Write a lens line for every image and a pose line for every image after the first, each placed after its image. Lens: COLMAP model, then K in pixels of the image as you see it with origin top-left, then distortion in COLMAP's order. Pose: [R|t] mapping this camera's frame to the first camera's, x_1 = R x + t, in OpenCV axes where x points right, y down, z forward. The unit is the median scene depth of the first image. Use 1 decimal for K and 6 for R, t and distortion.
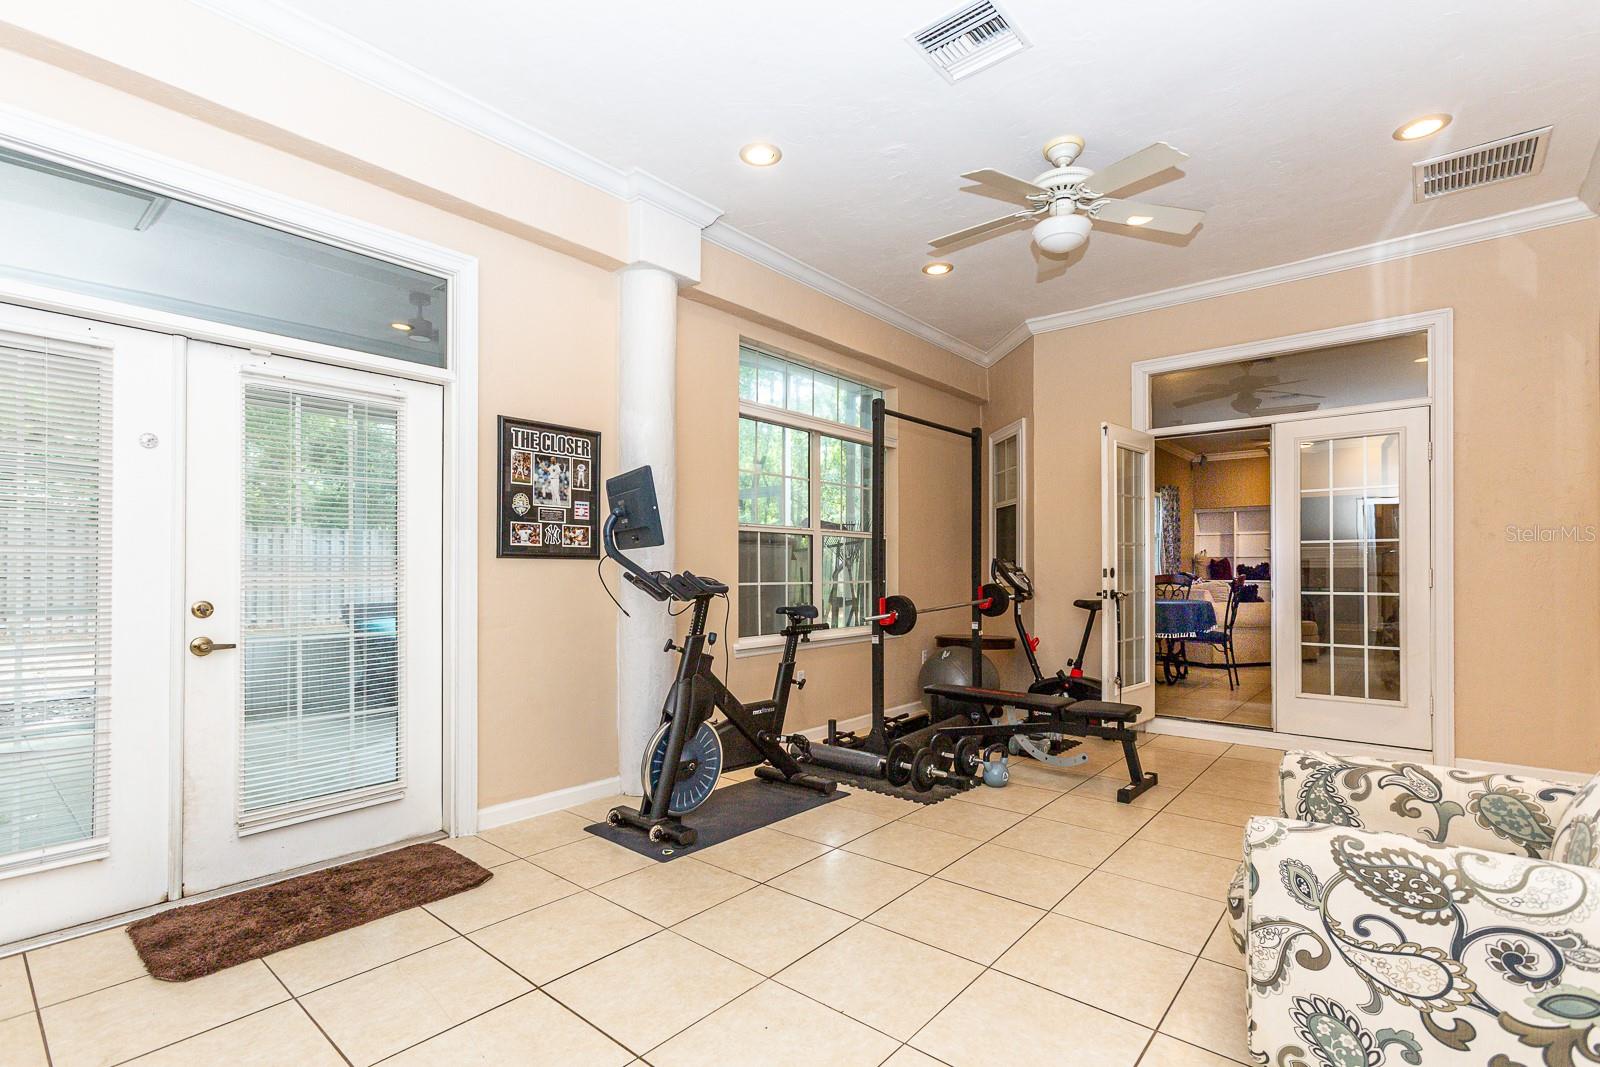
lens RADIAL K [[739.0, 0, 801.9], [0, 739.0, 571.9], [0, 0, 1]] dist [-0.000724, 0.006984]
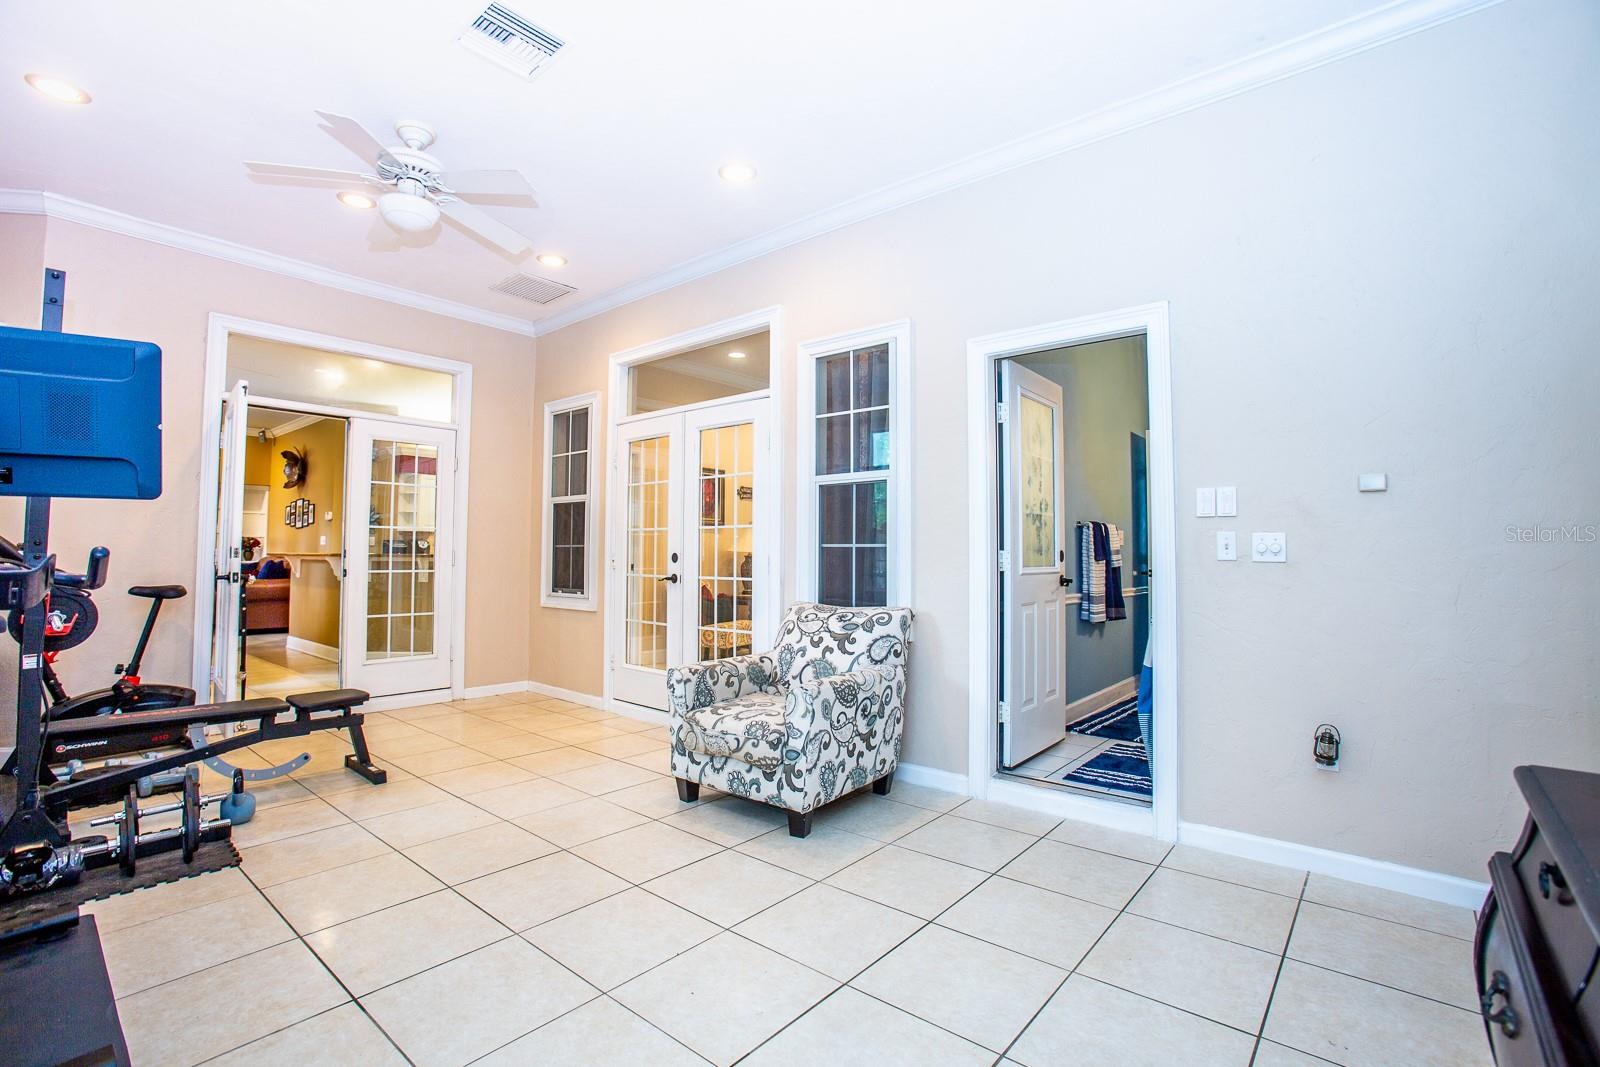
lens RADIAL K [[729.5, 0, 800.0], [0, 729.5, 533.5], [0, 0, 1]] dist [-0.022074, 0.000420]
pose [[0.000320, 0.034679, 0.999398, -1.357433], [-0.009924, 0.999349, -0.034674, 0.004178], [-0.999951, -0.009907, 0.000664, 1.069835]]
